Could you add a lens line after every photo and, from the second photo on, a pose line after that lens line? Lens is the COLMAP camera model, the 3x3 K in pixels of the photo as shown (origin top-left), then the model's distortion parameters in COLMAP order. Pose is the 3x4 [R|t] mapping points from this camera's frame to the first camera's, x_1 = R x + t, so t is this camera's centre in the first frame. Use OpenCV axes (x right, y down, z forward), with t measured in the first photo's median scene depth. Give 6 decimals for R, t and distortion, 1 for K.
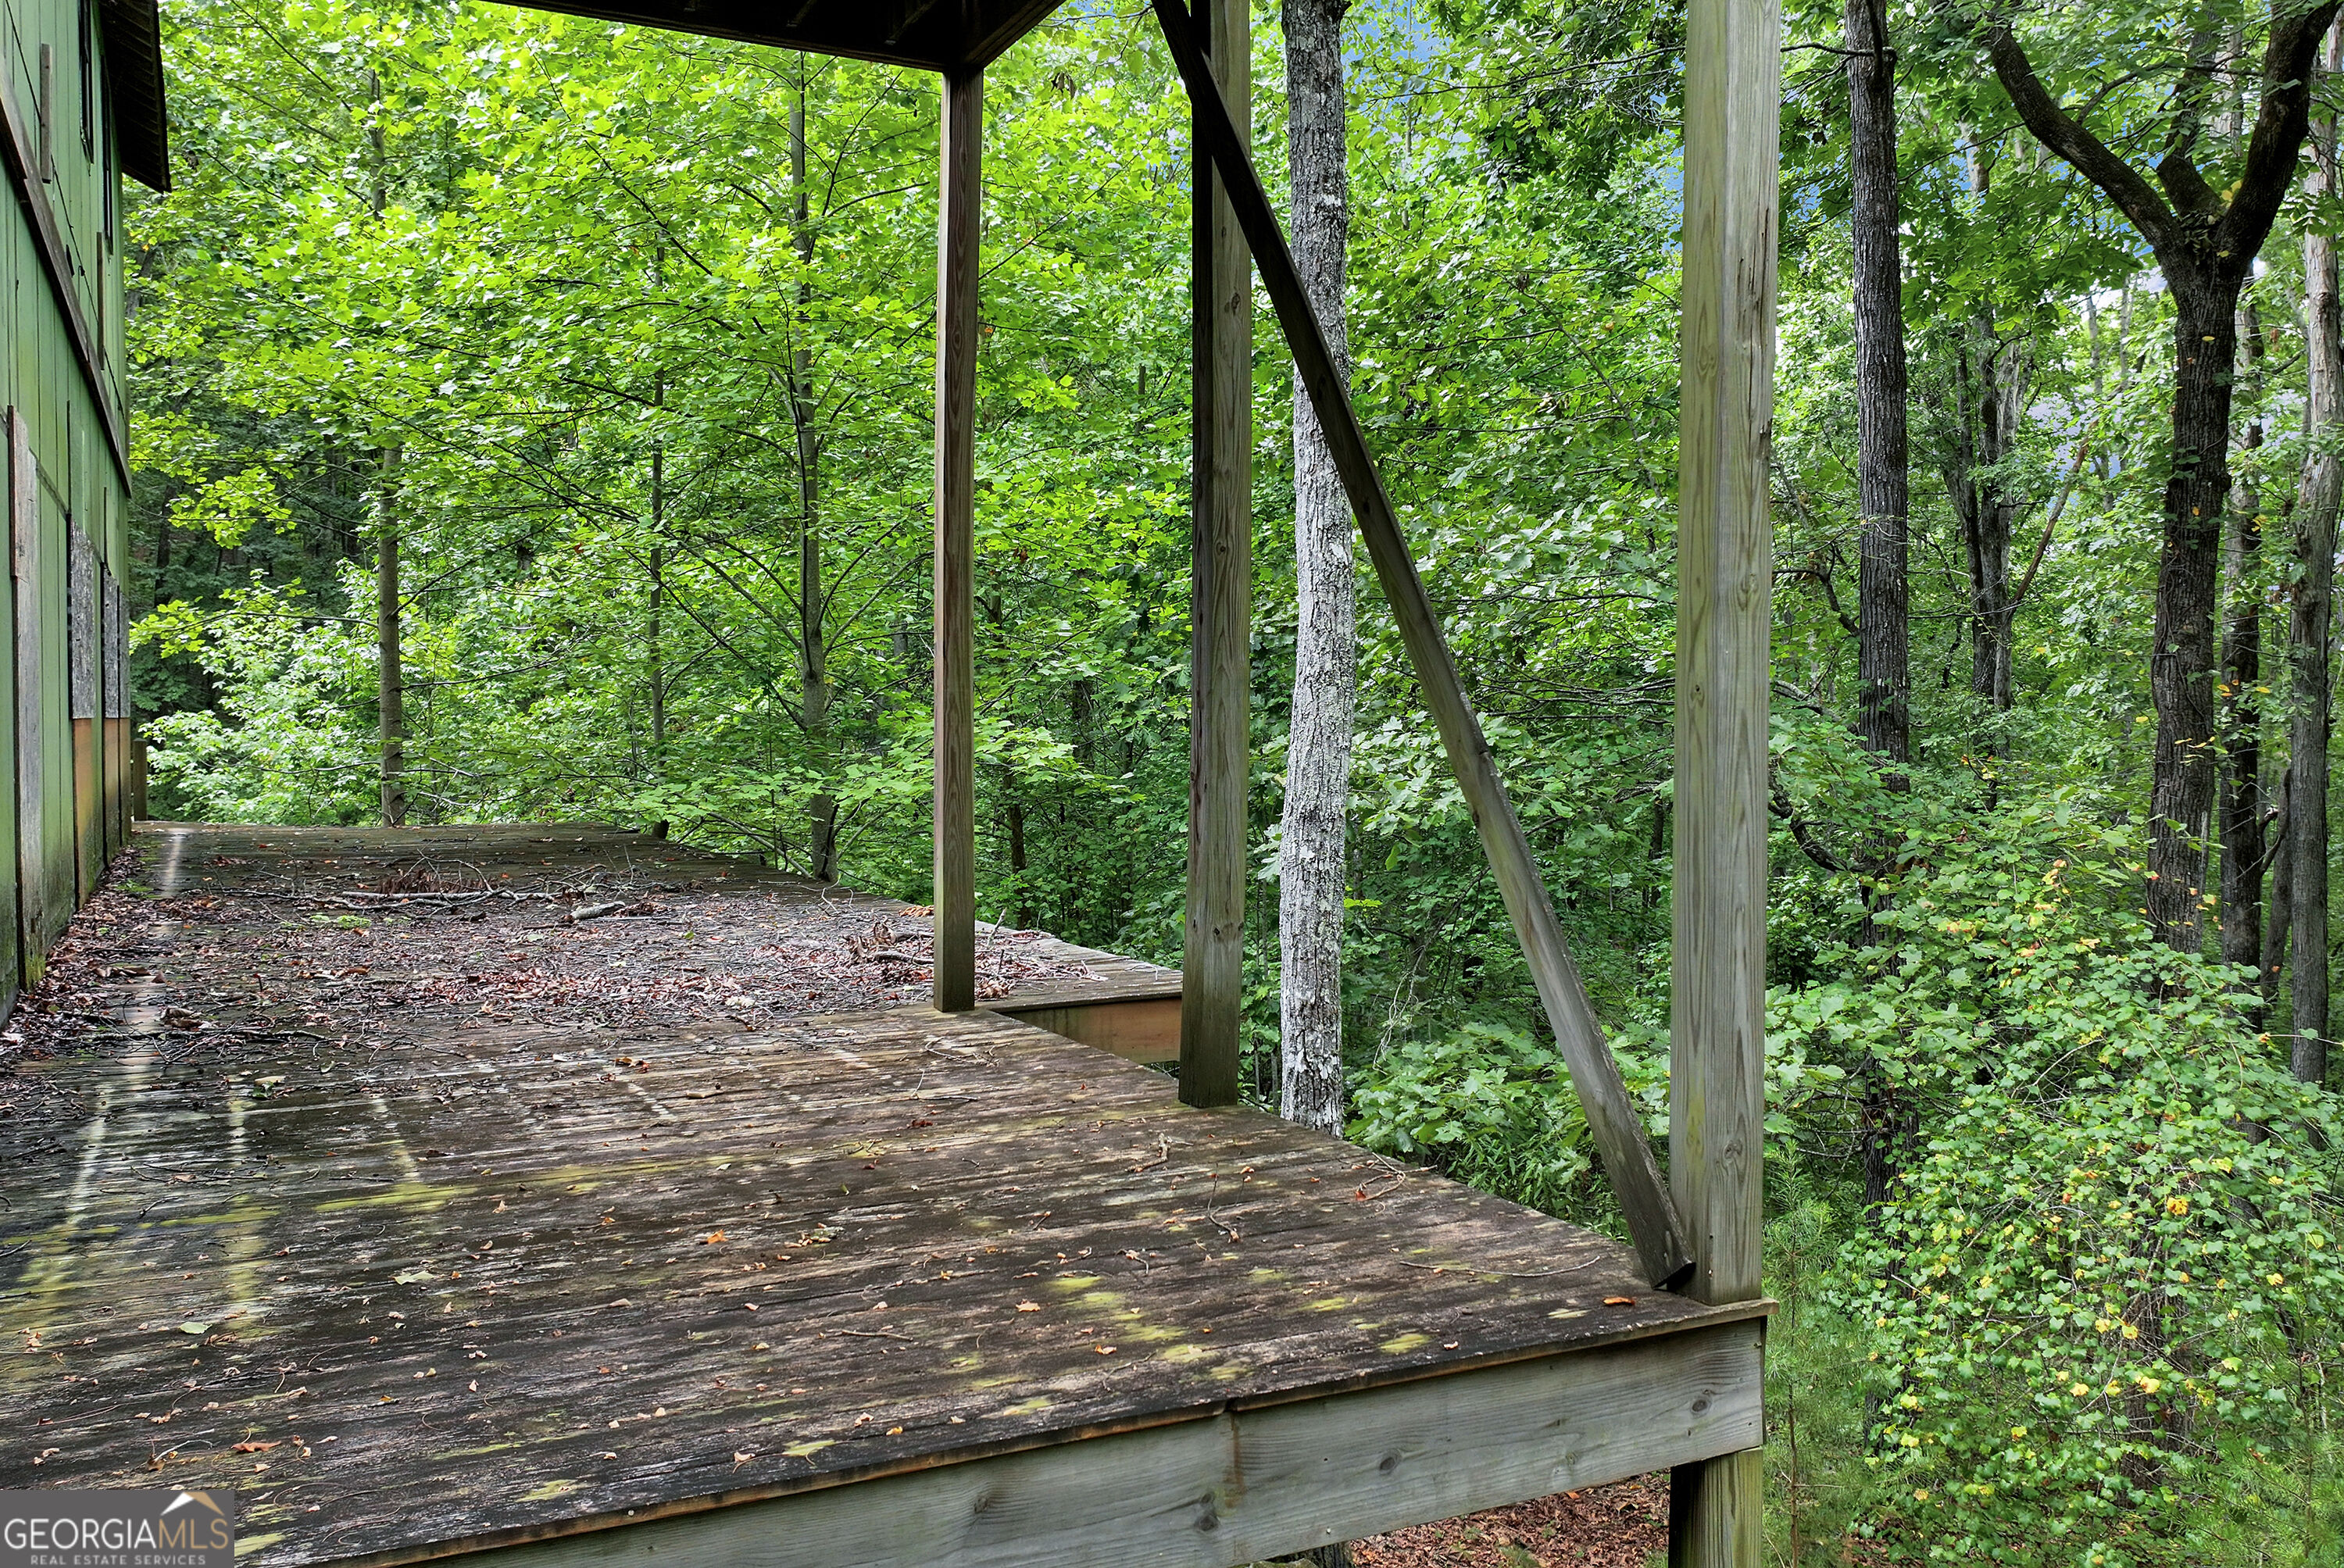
lens RADIAL K [[1943.0, 0, 1172.0], [0, 1943.0, 784.0], [0, 0, 1]] dist [-0.001661, -0.000123]
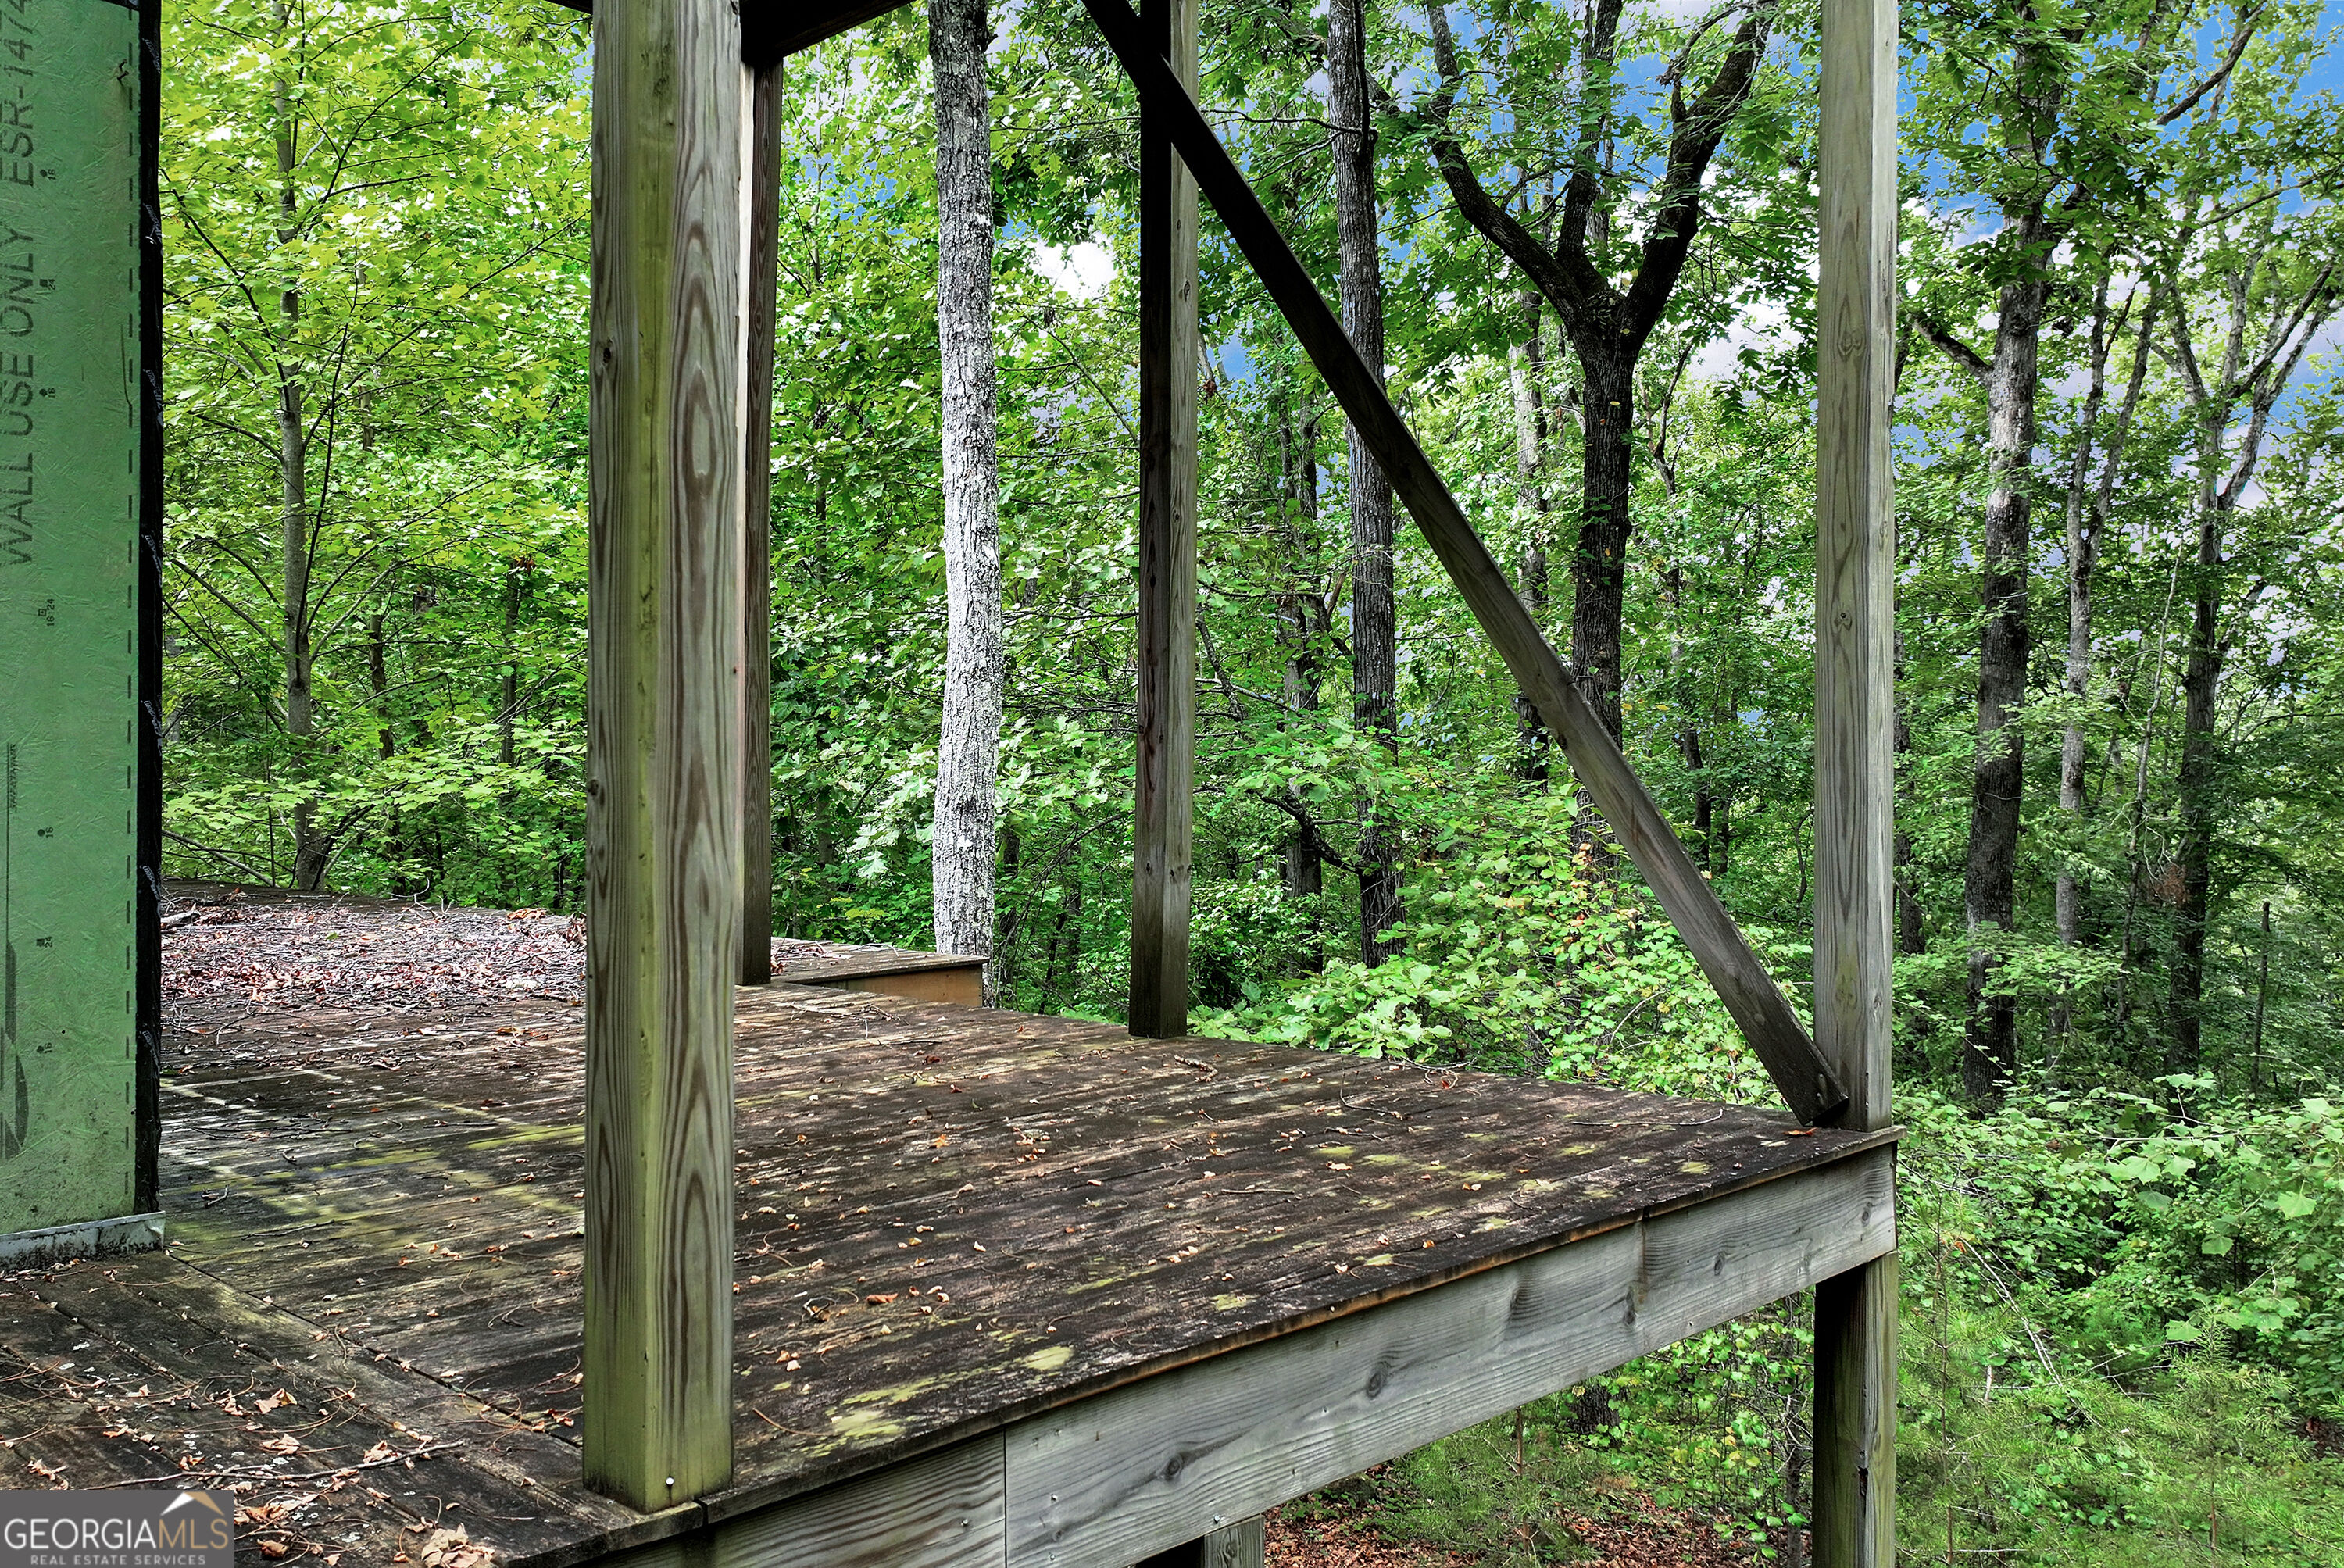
lens RADIAL K [[1885.0, 0, 1174.9], [0, 1885.0, 754.5], [0, 0, 1]] dist [0.001546, 0.010068]
pose [[0.961252, -0.001584, 0.275665, -0.153716], [0.008412, 0.999686, -0.023588, 0.020589], [-0.275541, 0.024993, 0.960964, -0.000611]]
